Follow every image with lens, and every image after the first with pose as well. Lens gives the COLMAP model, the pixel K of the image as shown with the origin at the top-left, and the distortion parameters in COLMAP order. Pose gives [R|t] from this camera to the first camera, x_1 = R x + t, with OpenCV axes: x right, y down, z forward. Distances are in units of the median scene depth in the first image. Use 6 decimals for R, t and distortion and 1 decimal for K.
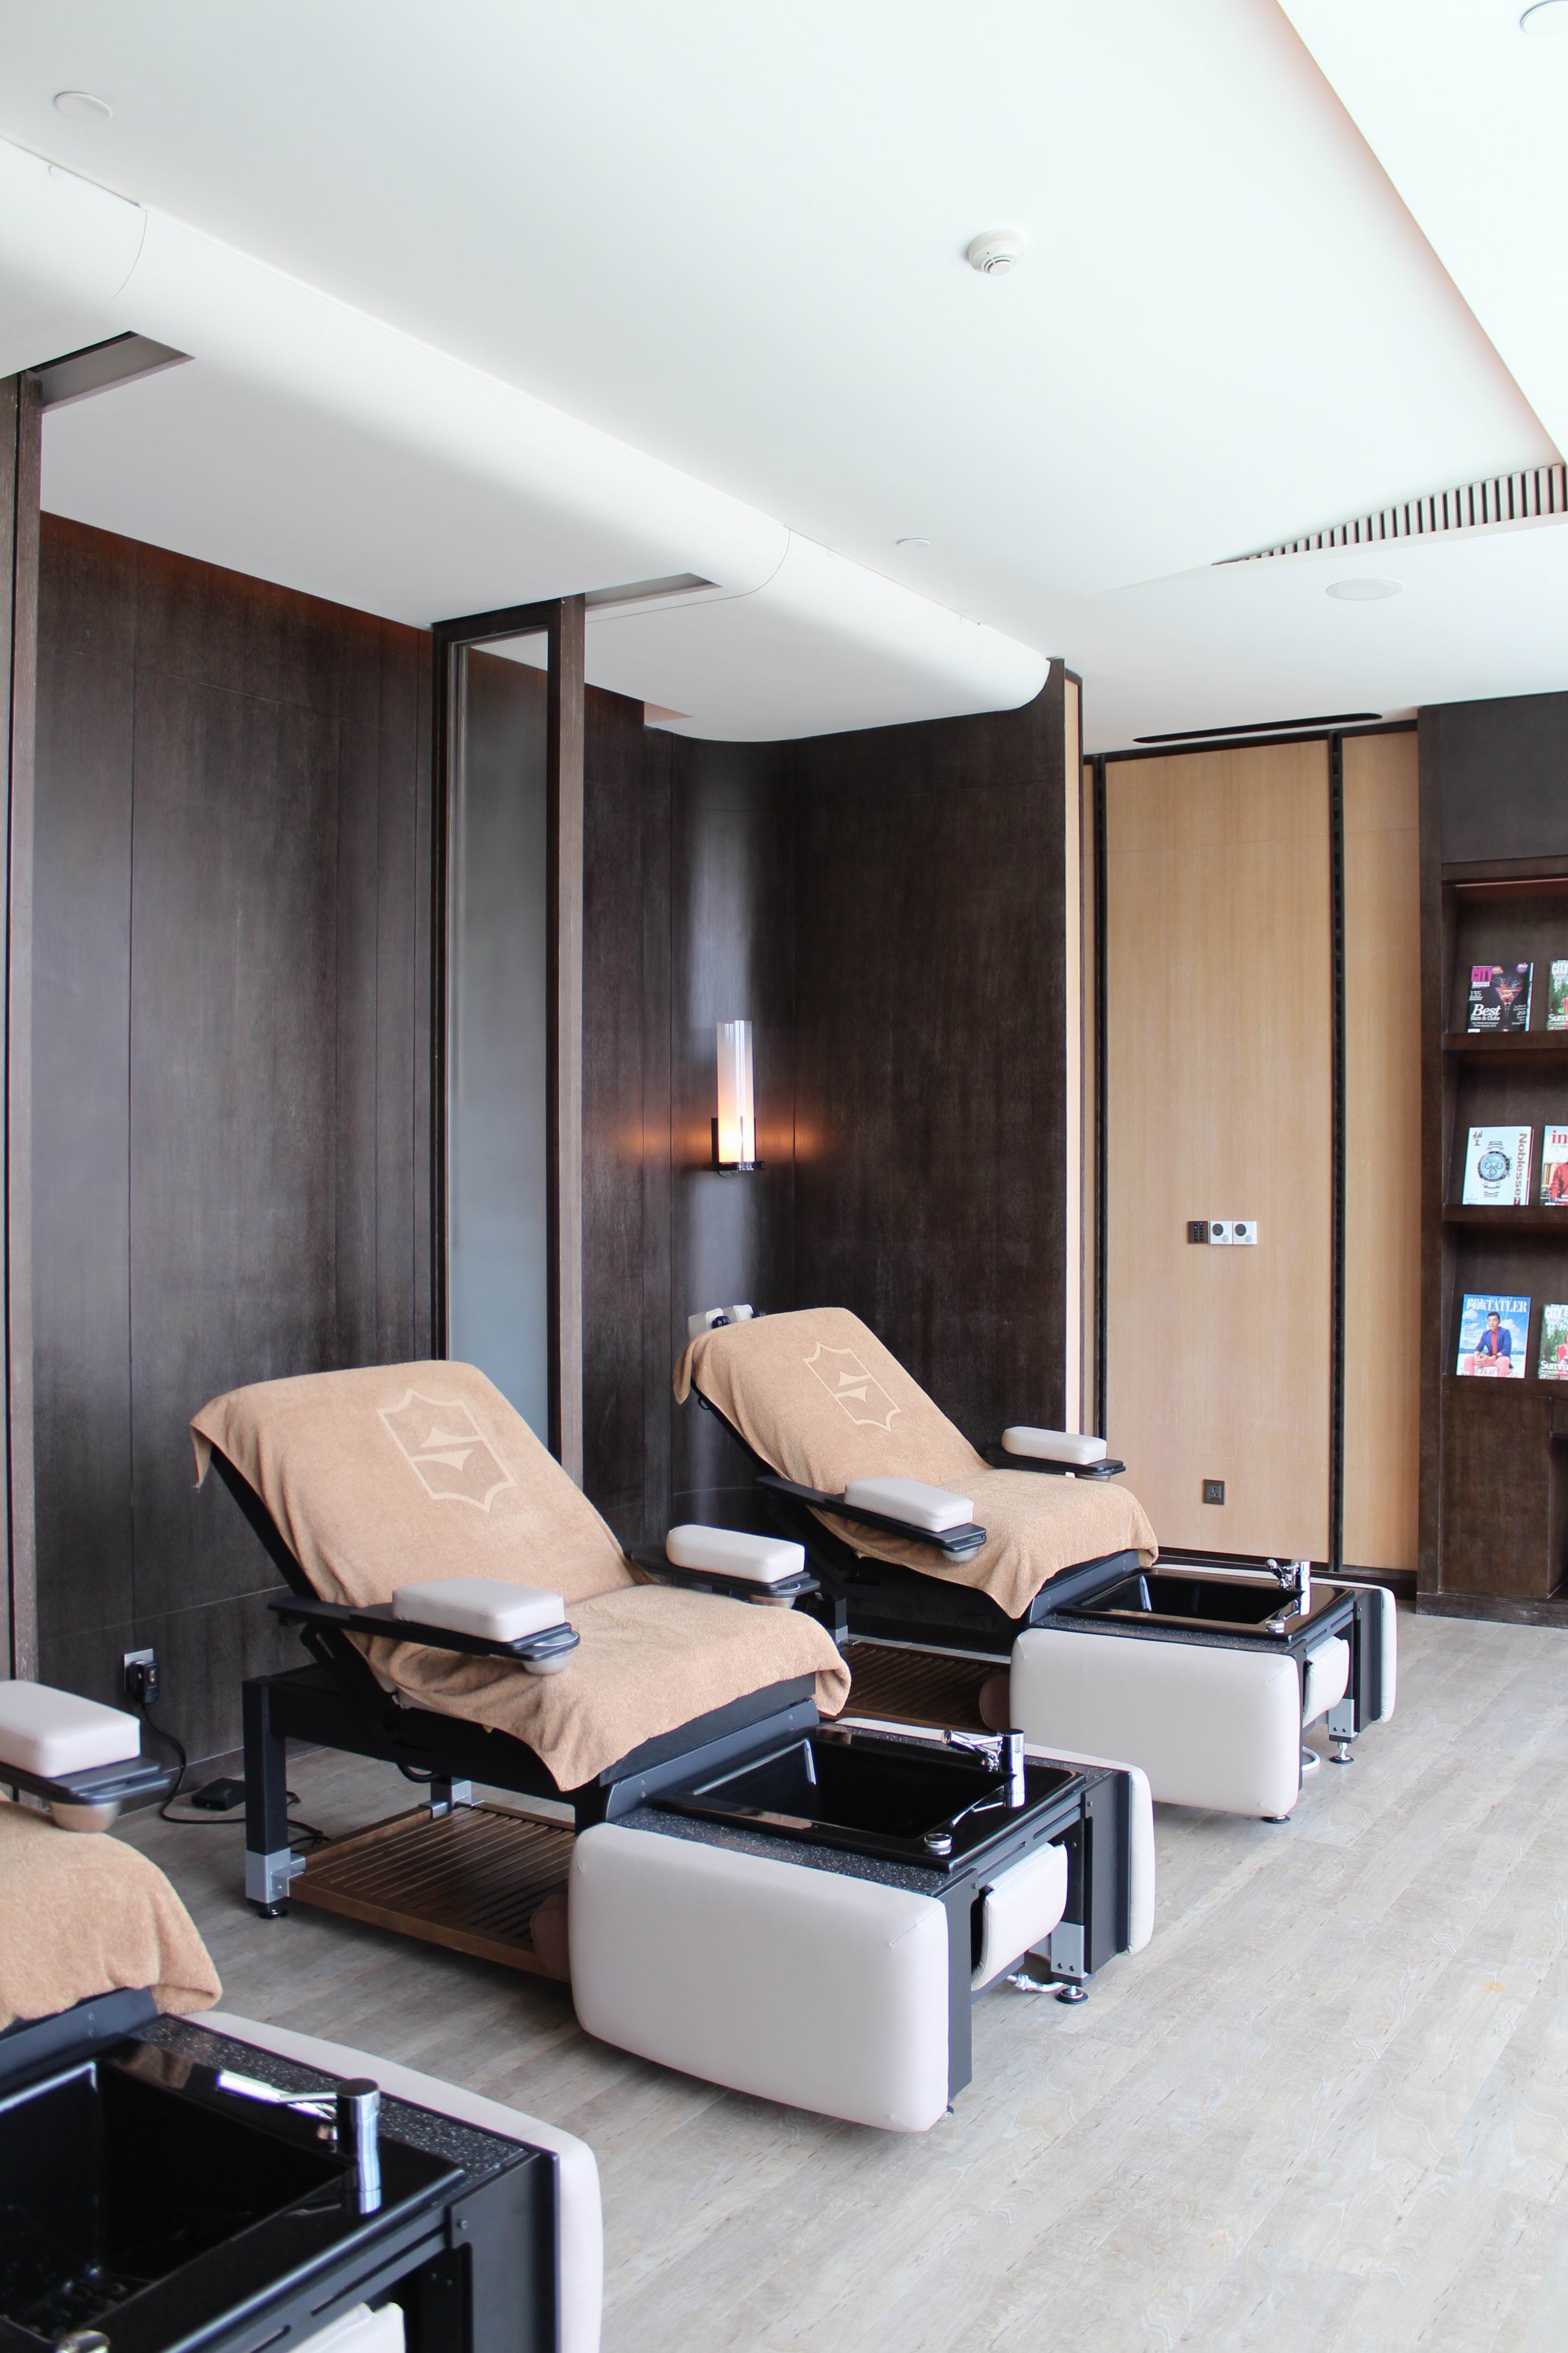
lens RADIAL K [[1953.0, 0, 805.8], [0, 1953.0, 1169.1], [0, 0, 1]] dist [-0.165654, 0.140090]
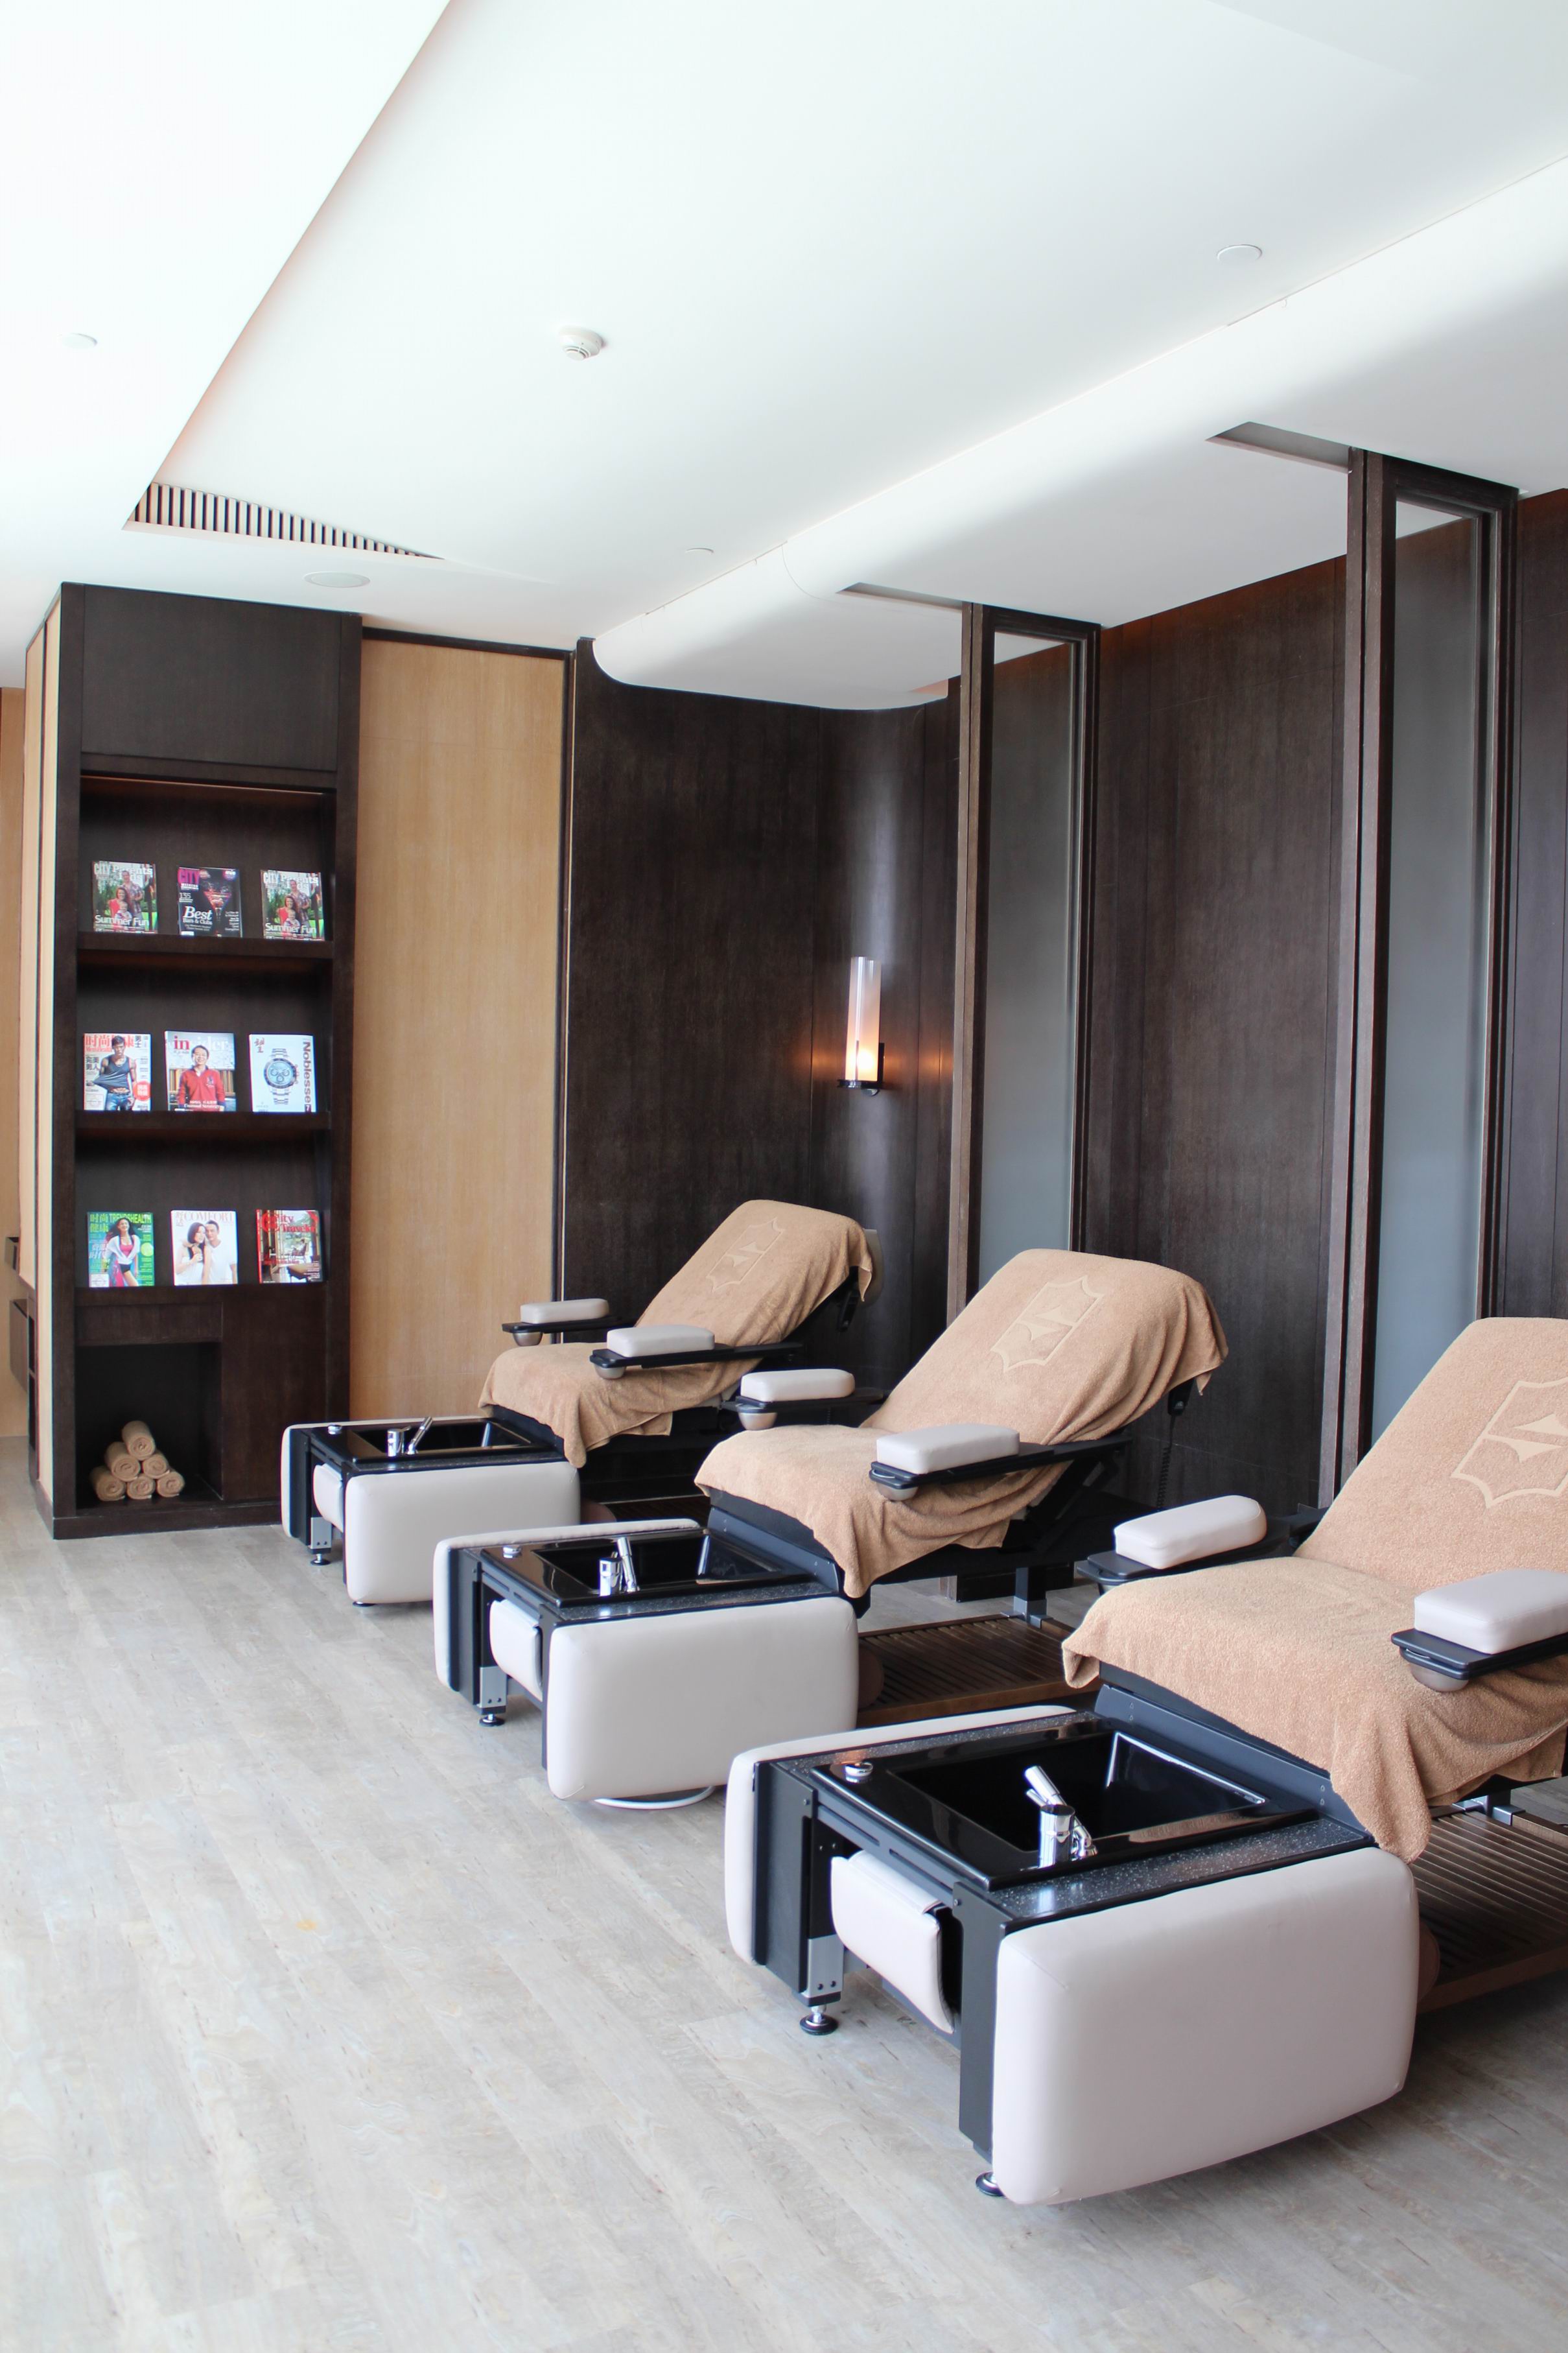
lens RADIAL K [[1953.0, 0, 805.8], [0, 1953.0, 1169.1], [0, 0, 1]] dist [-0.165654, 0.140090]
pose [[-0.497053, 0.028593, -0.867249, 1.123890], [-0.025270, 0.998556, 0.047405, -0.004623], [0.867352, 0.045479, -0.495612, 1.769533]]
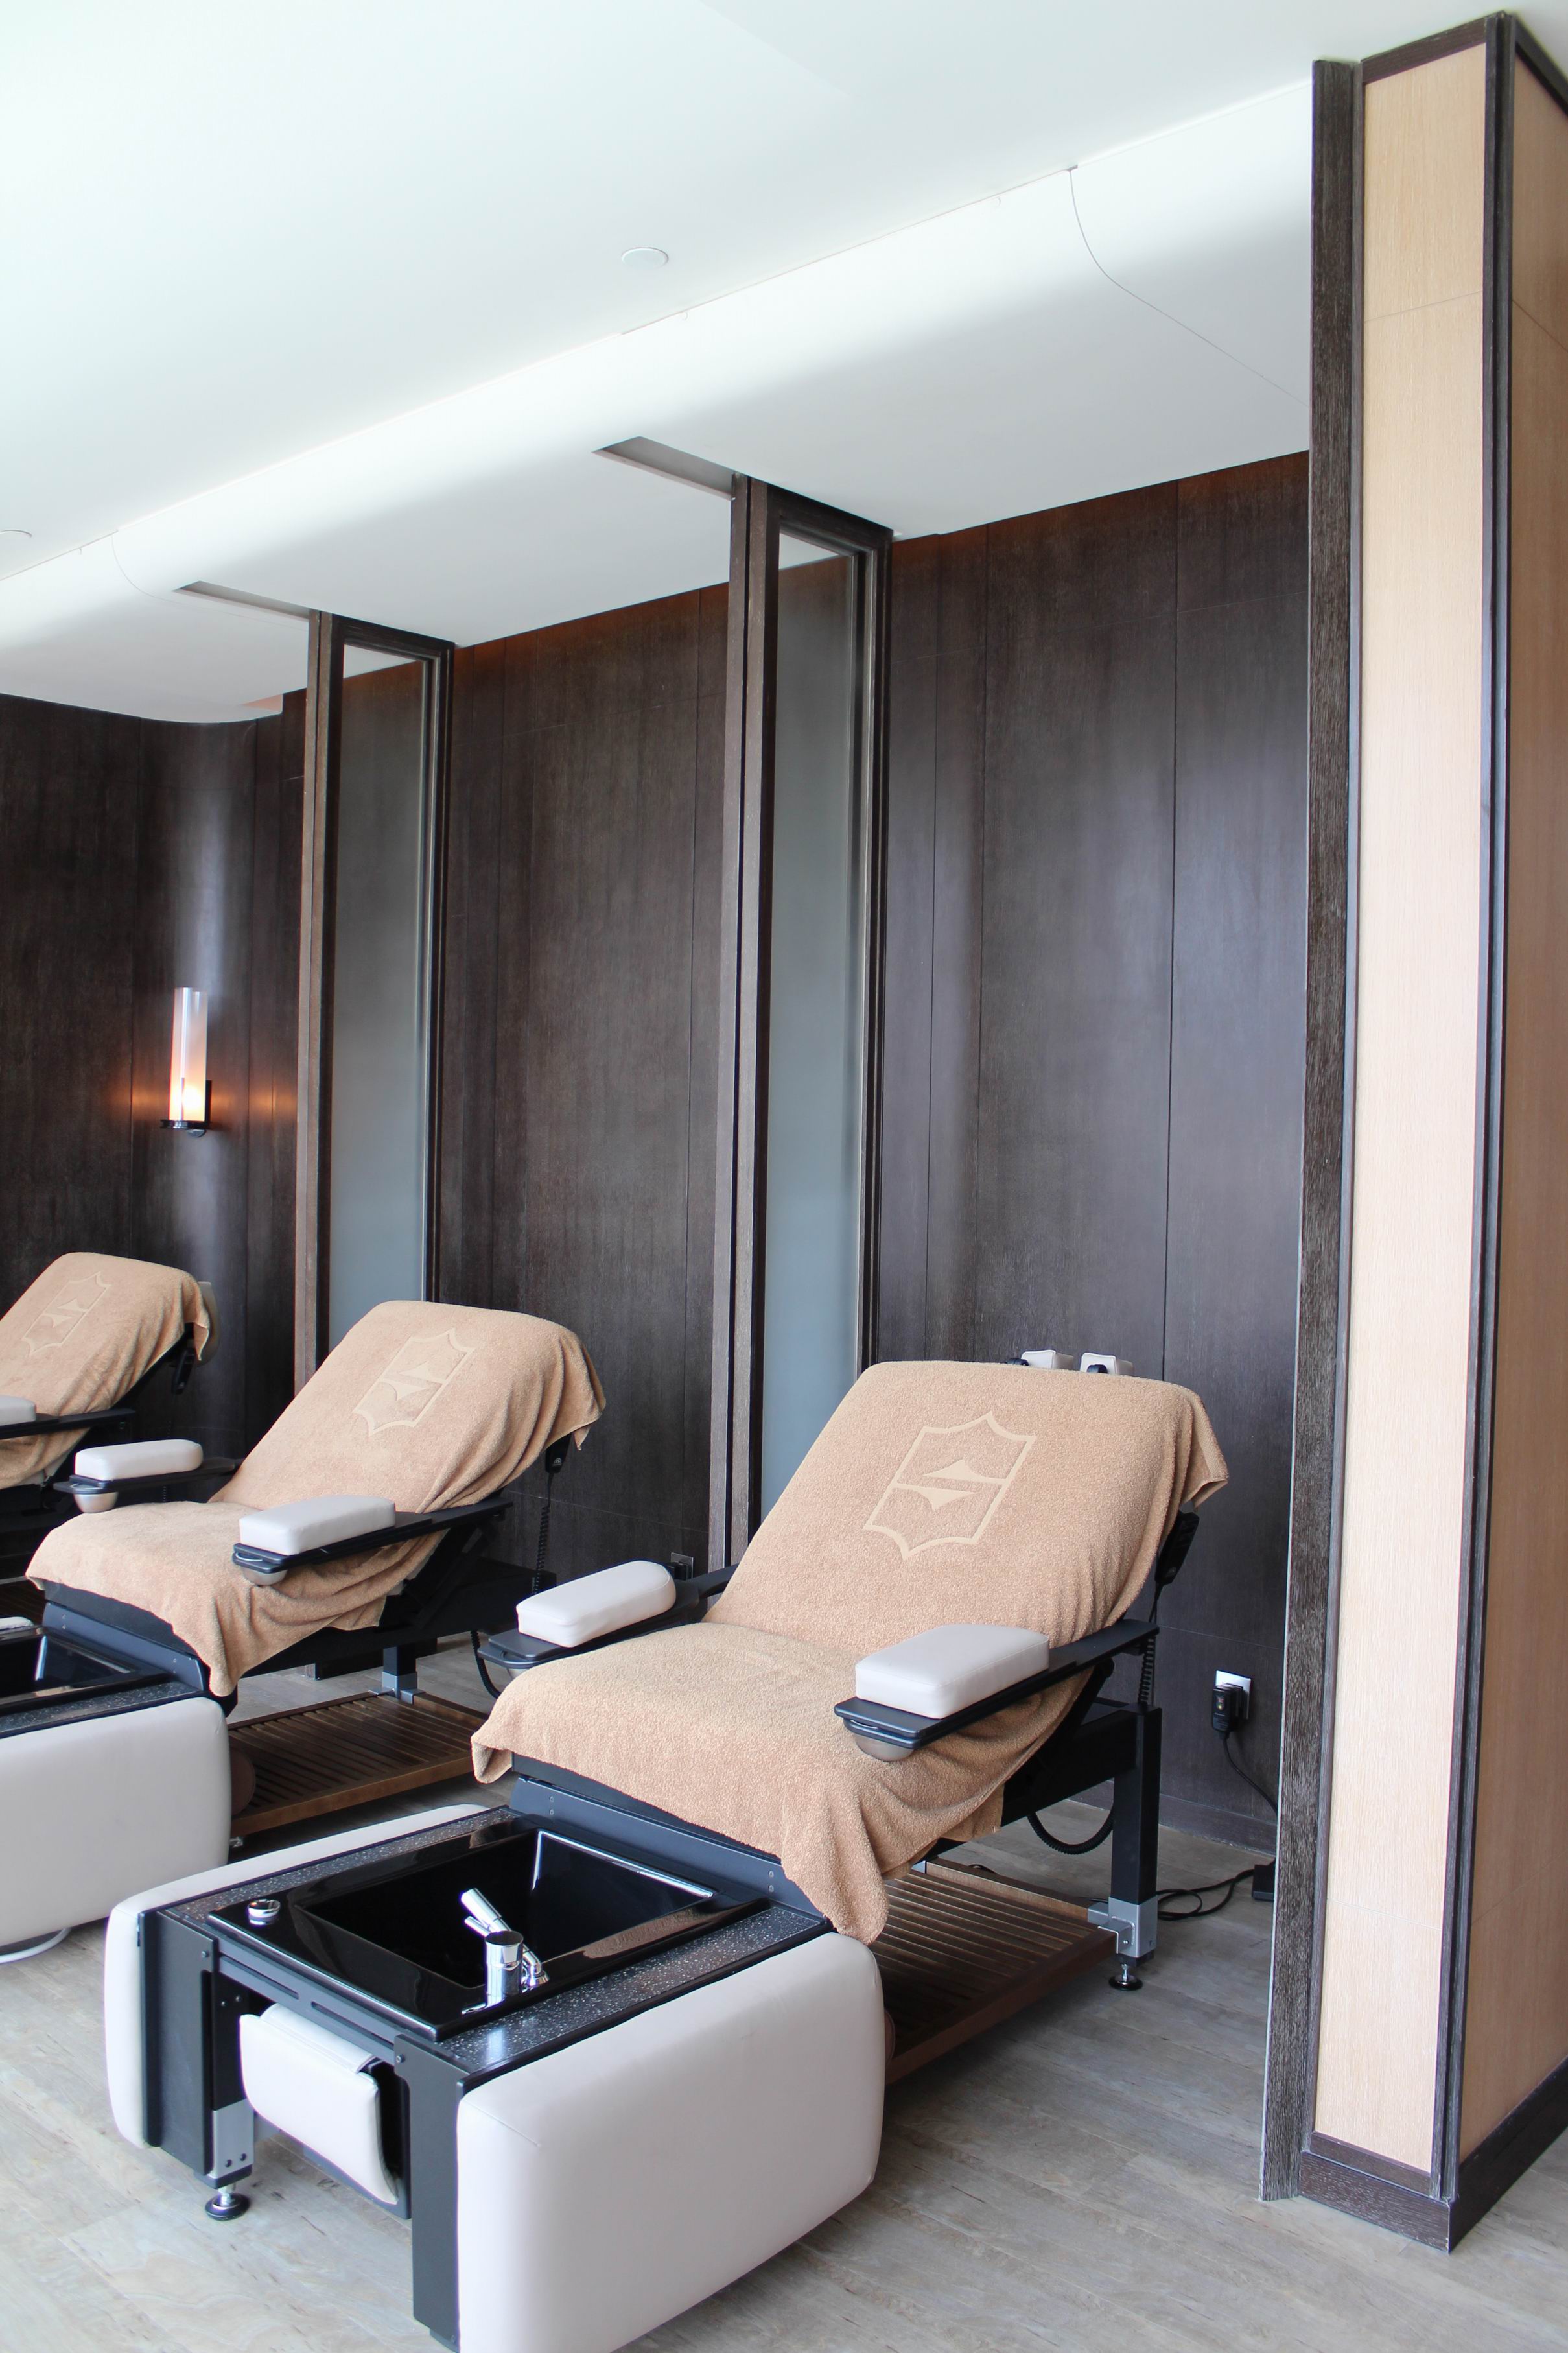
lens RADIAL K [[1953.0, 0, 805.8], [0, 1953.0, 1169.1], [0, 0, 1]] dist [-0.165654, 0.140090]
pose [[-0.161578, 0.018572, -0.986685, 1.067944], [-0.021986, 0.999507, 0.022413, -0.010092], [0.986615, 0.025314, -0.161090, 1.696268]]
